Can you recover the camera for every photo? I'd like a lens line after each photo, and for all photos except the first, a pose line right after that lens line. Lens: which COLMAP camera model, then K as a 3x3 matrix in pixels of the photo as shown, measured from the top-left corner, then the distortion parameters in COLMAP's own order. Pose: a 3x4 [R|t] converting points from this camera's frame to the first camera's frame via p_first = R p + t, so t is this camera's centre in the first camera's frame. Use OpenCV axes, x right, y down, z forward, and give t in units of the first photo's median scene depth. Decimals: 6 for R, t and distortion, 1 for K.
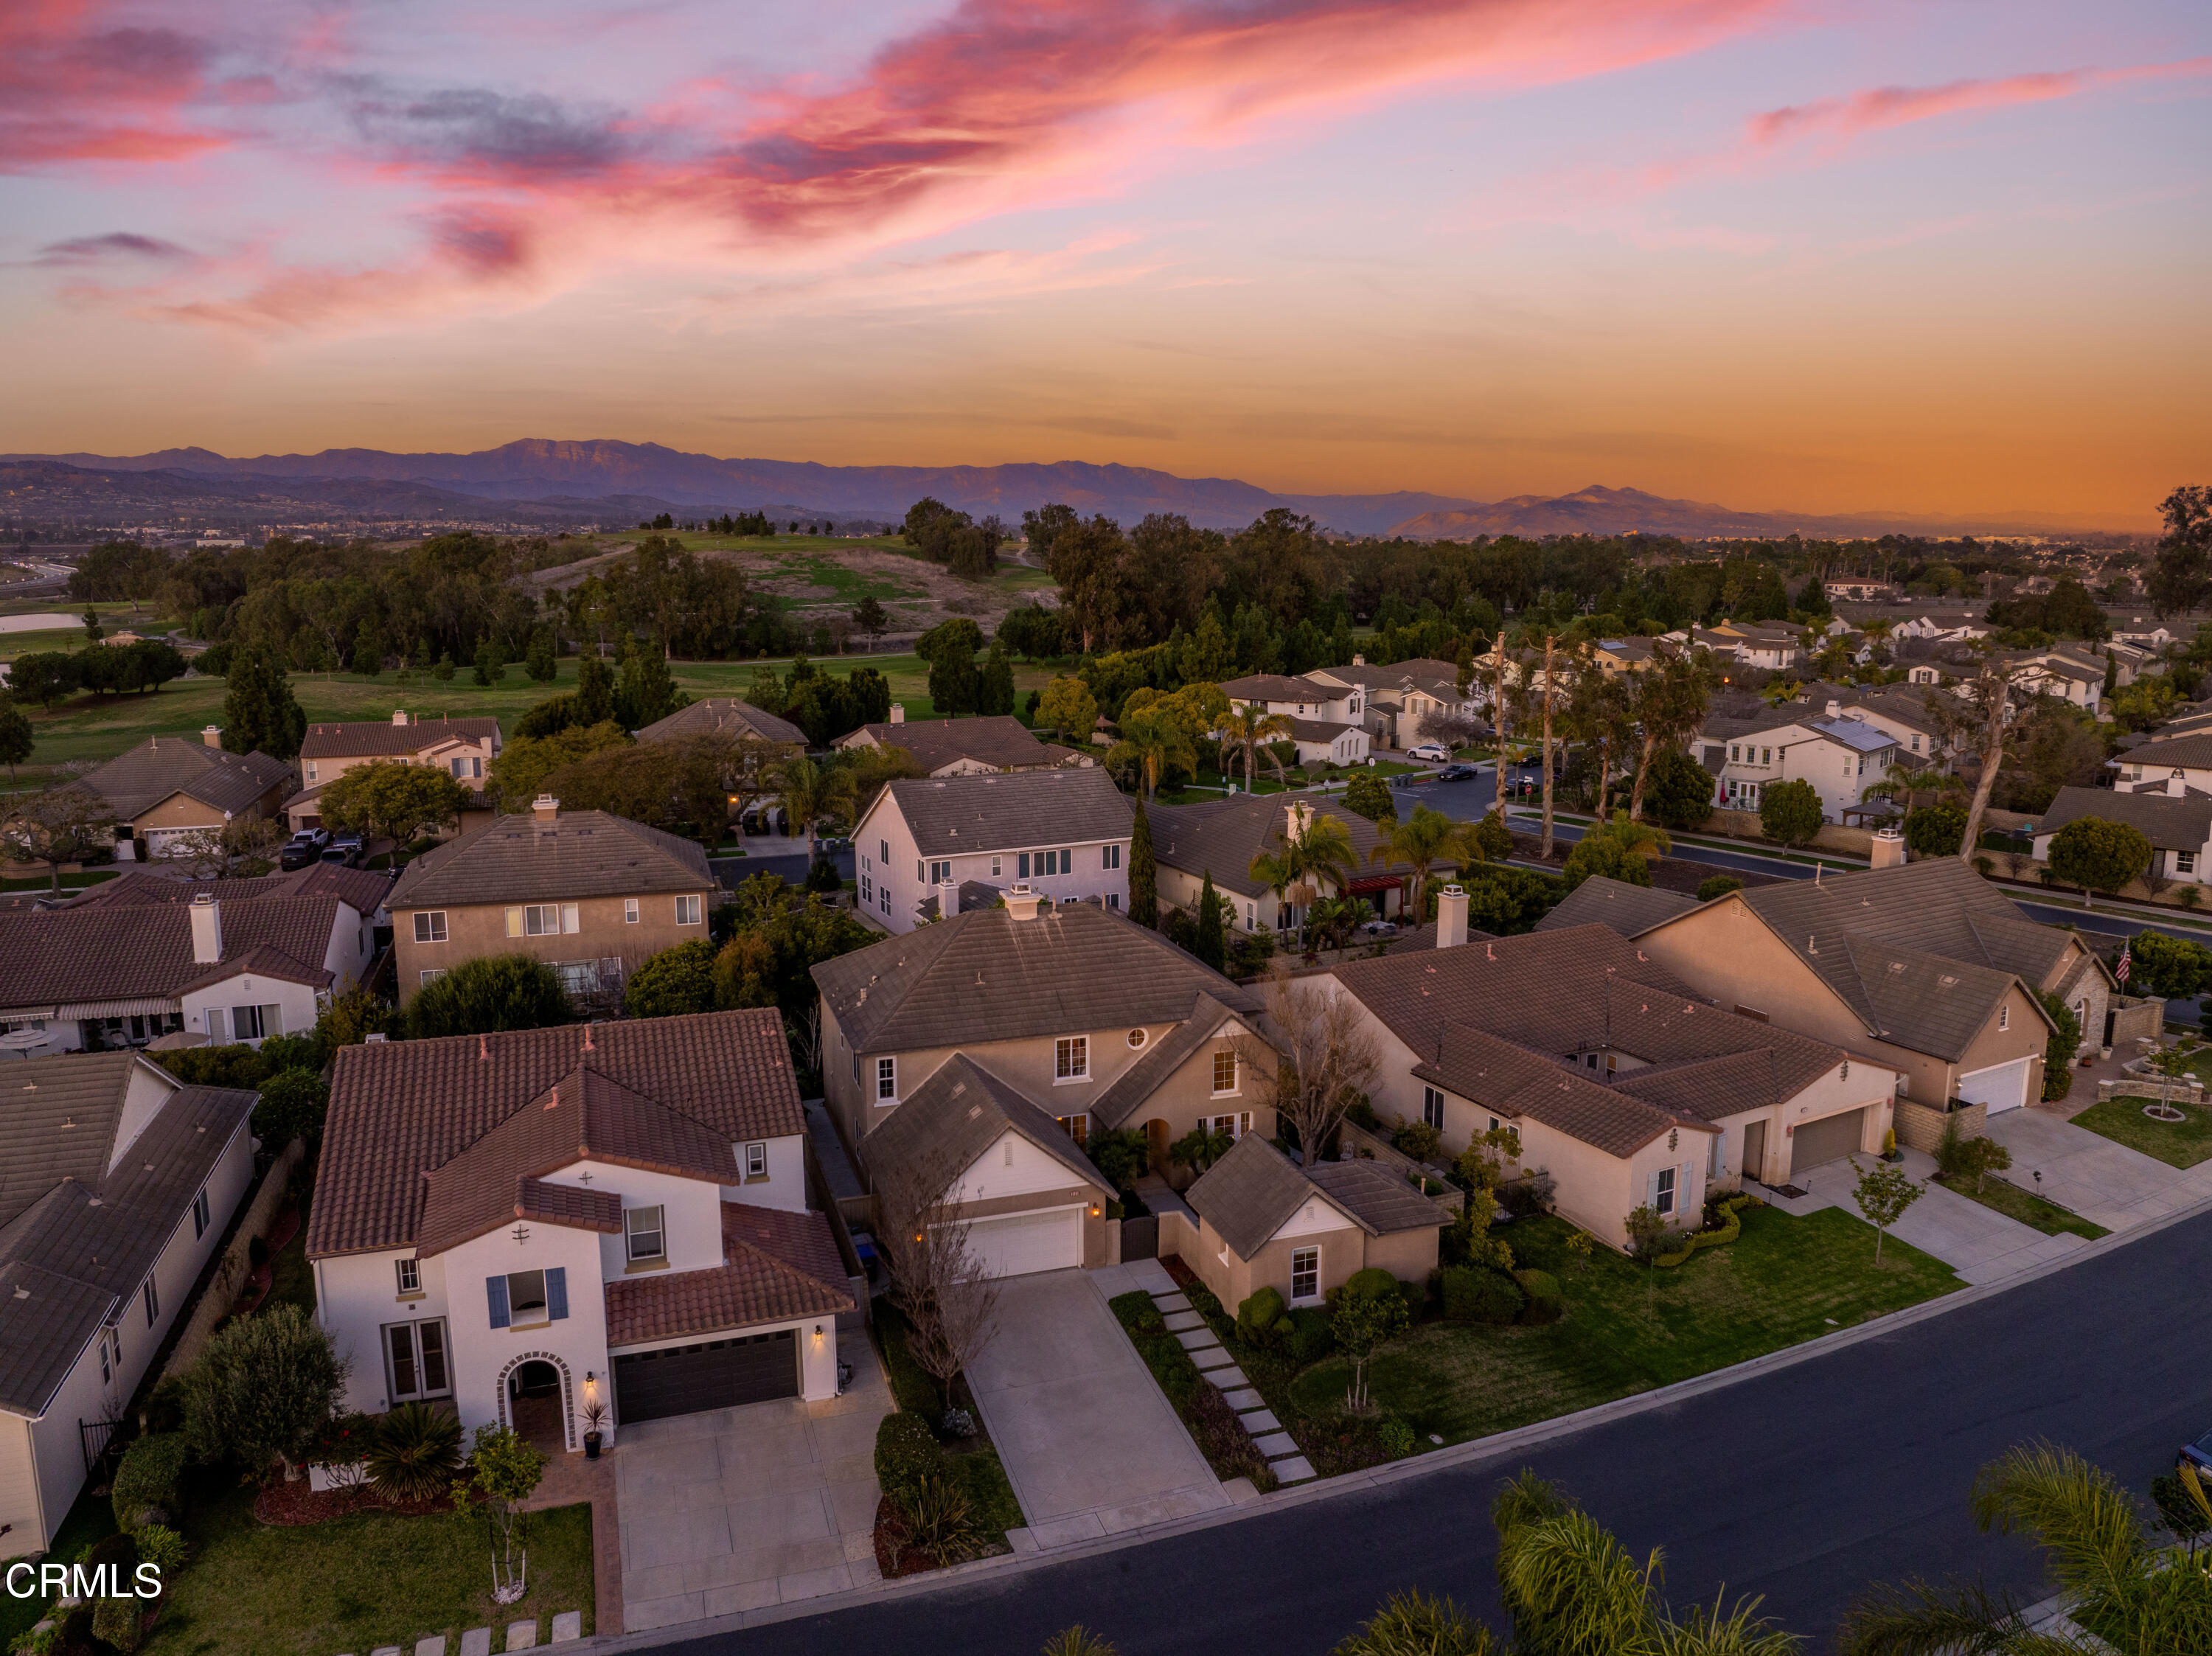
lens RADIAL K [[1558.4, 0, 1117.5], [0, 1558.4, 813.3], [0, 0, 1]] dist [-0.038205, -0.009239]
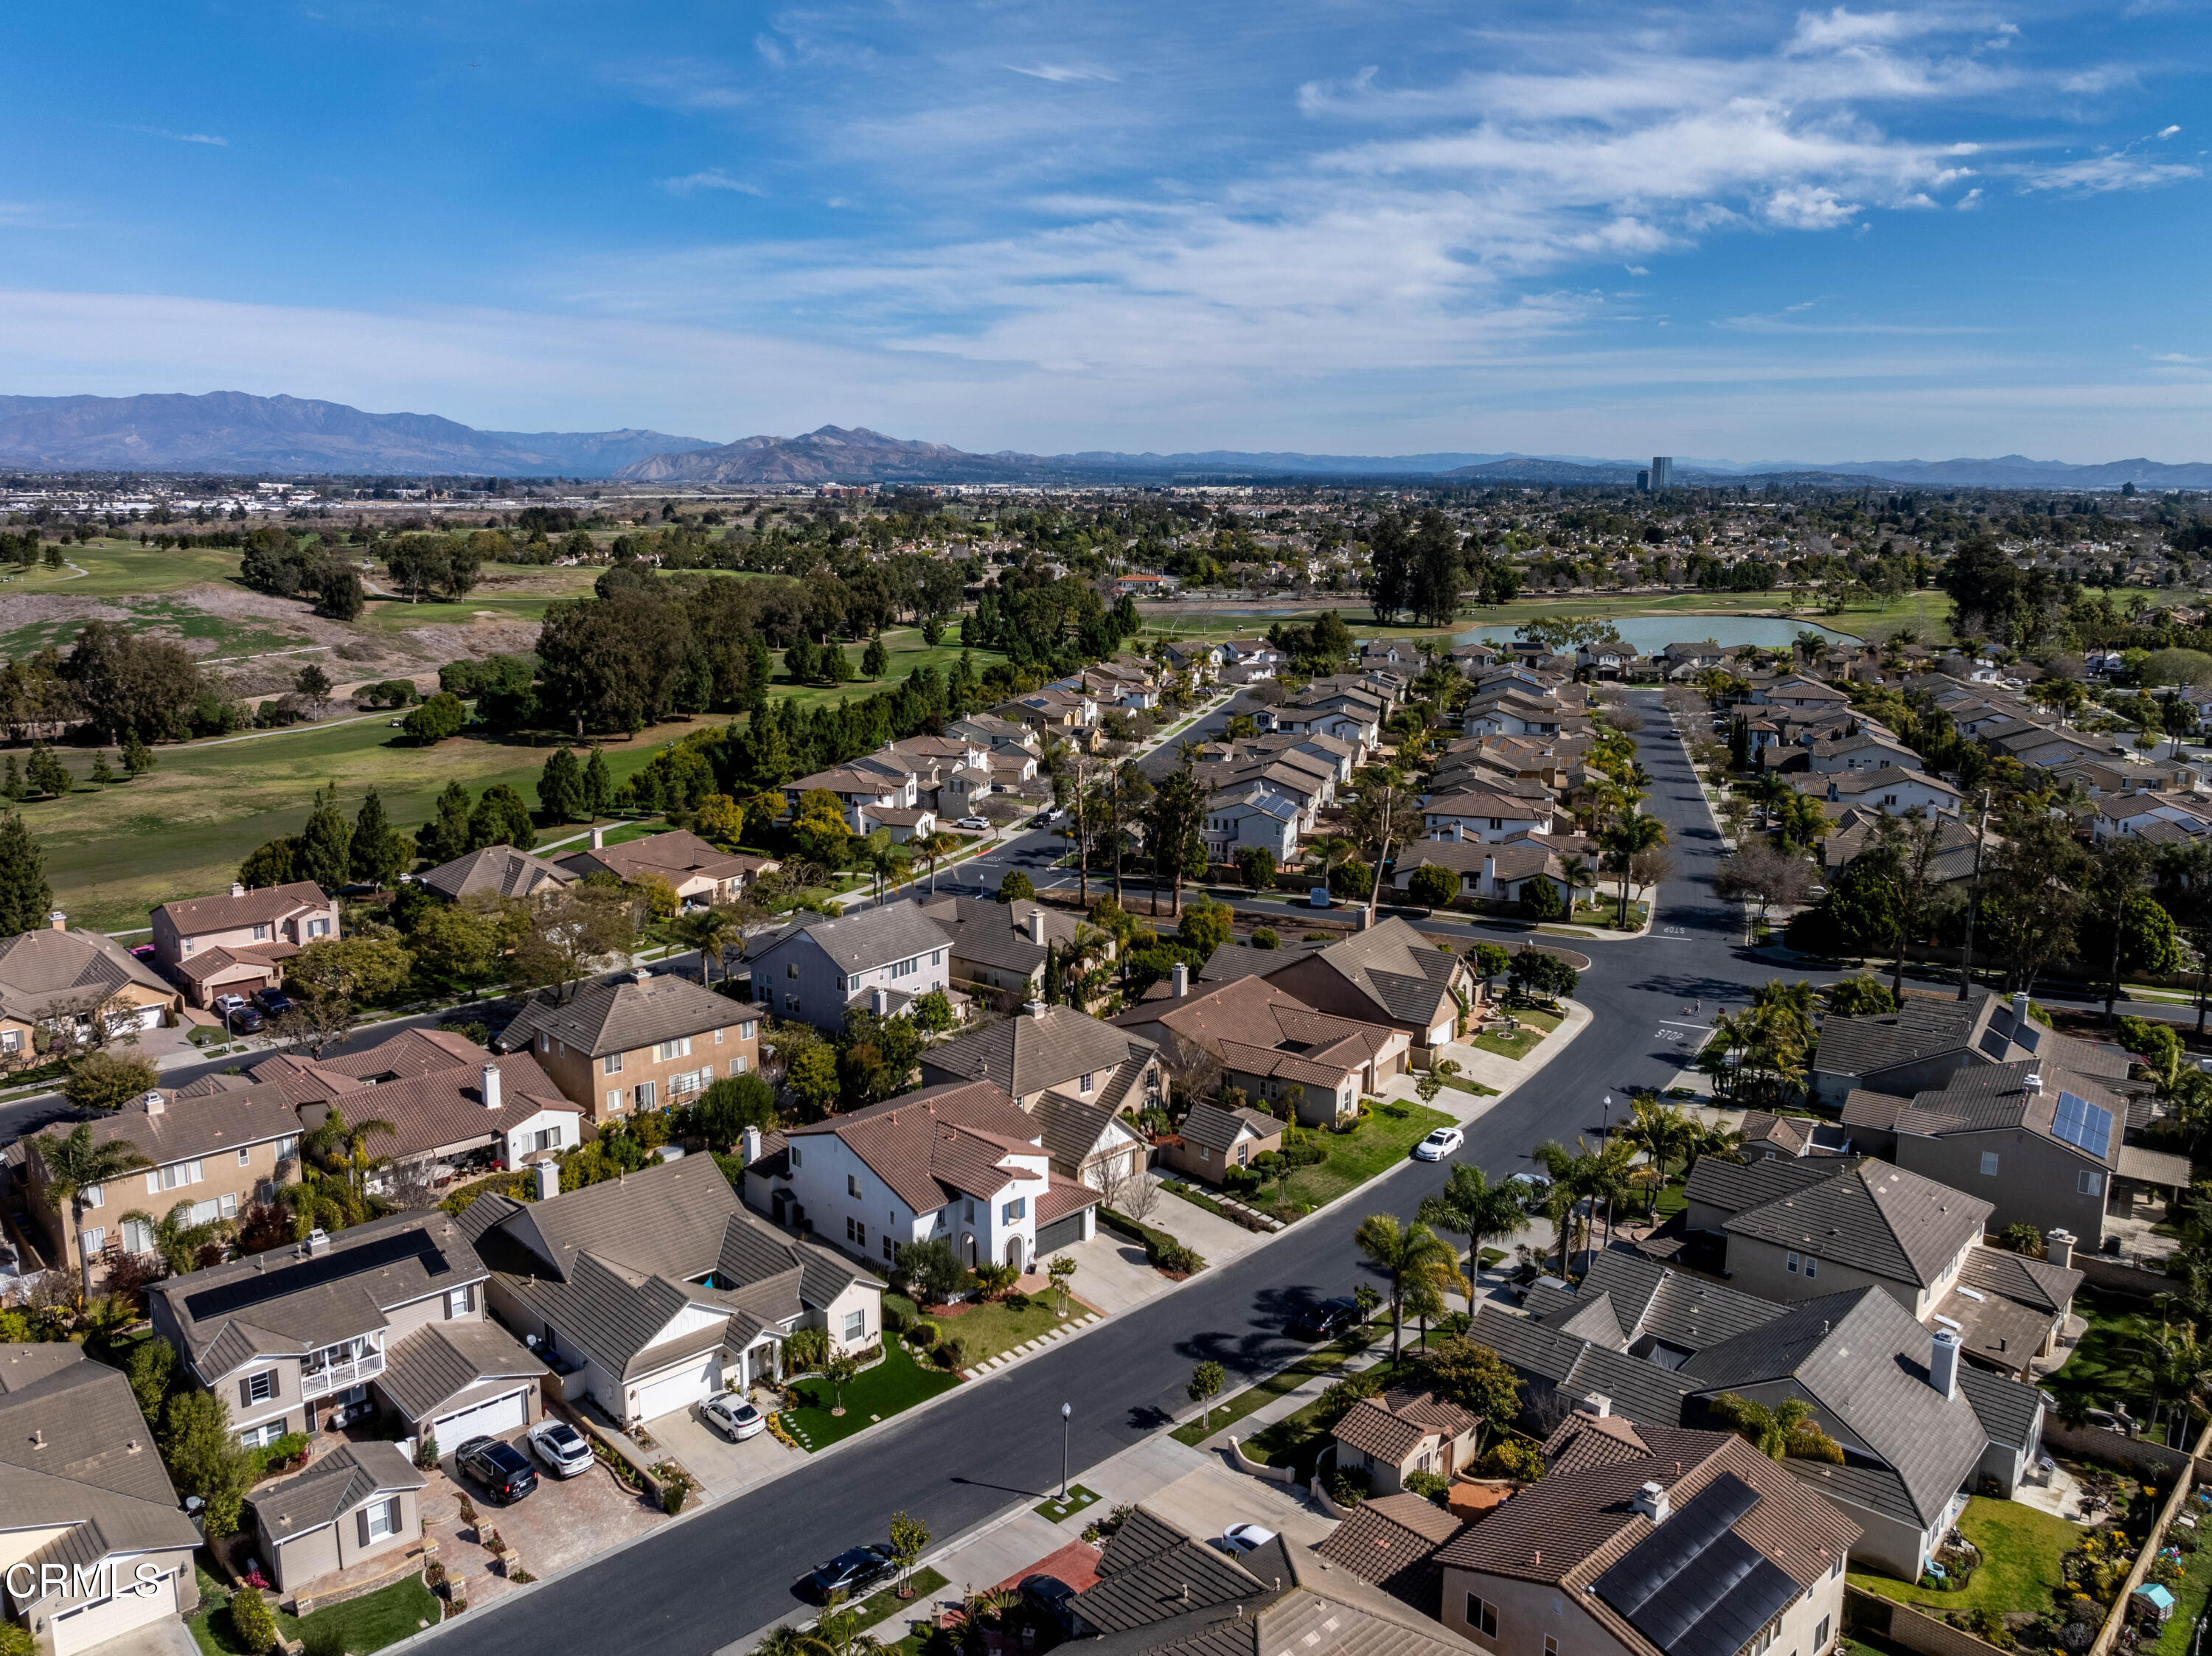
lens RADIAL K [[1672.1, 0, 1073.6], [0, 1672.1, 743.4], [0, 0, 1]] dist [-0.043737, -0.002310]
pose [[0.905977, -0.064801, 0.418338, -1.218033], [0.072734, 0.997347, -0.003028, -0.373687], [-0.417032, 0.033171, 0.908286, -1.329624]]
